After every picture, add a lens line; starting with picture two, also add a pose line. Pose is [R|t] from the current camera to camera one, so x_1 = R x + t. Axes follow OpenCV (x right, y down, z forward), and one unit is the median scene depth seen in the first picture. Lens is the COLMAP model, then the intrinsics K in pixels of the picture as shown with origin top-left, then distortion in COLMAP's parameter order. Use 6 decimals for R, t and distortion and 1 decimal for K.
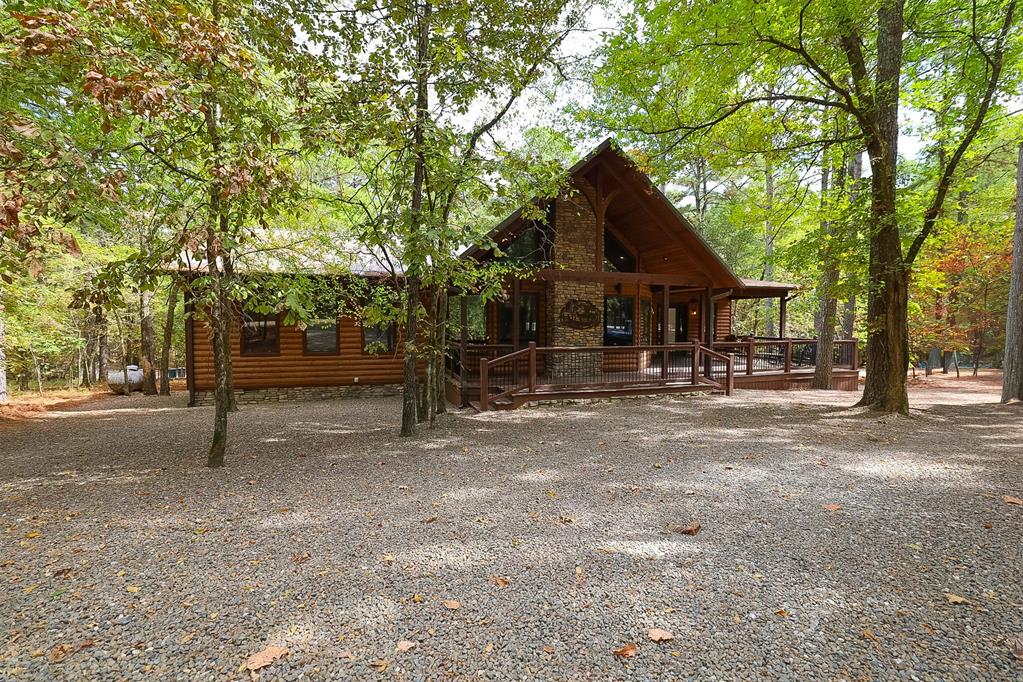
lens RADIAL K [[438.4, 0, 514.1], [0, 438.4, 340.0], [0, 0, 1]] dist [-0.028577, 0.009209]
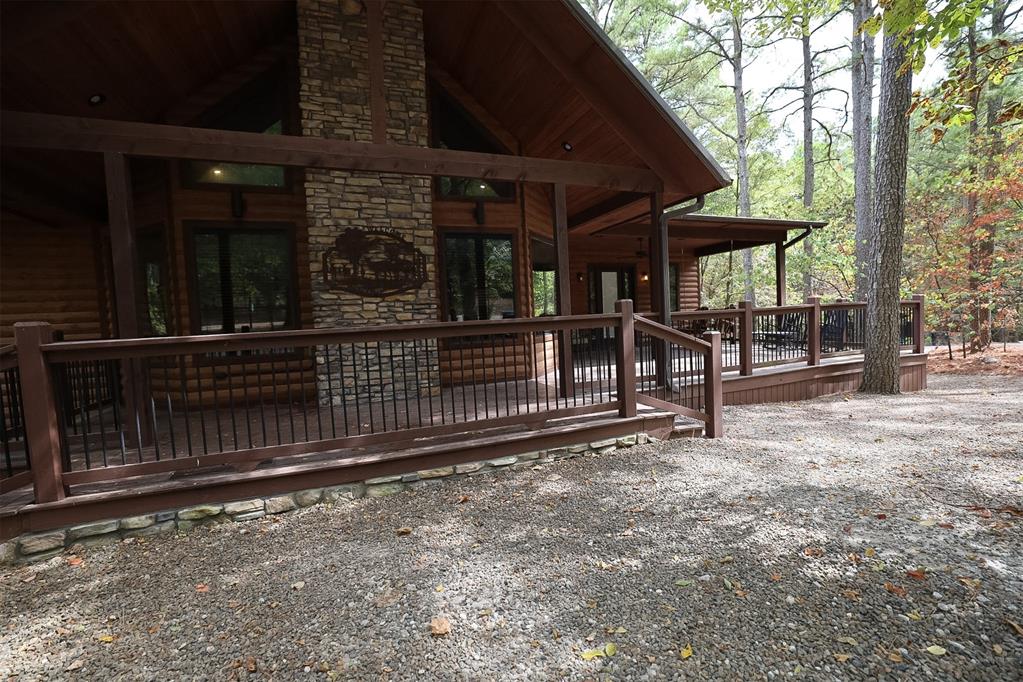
lens RADIAL K [[438.4, 0, 507.8], [0, 438.4, 341.4], [0, 0, 1]] dist [-0.028577, 0.009209]
pose [[0.997082, -0.053436, 0.054508, 0.247465], [0.052855, 0.998530, 0.012044, 0.022283], [-0.055072, -0.009128, 0.998441, 0.526759]]
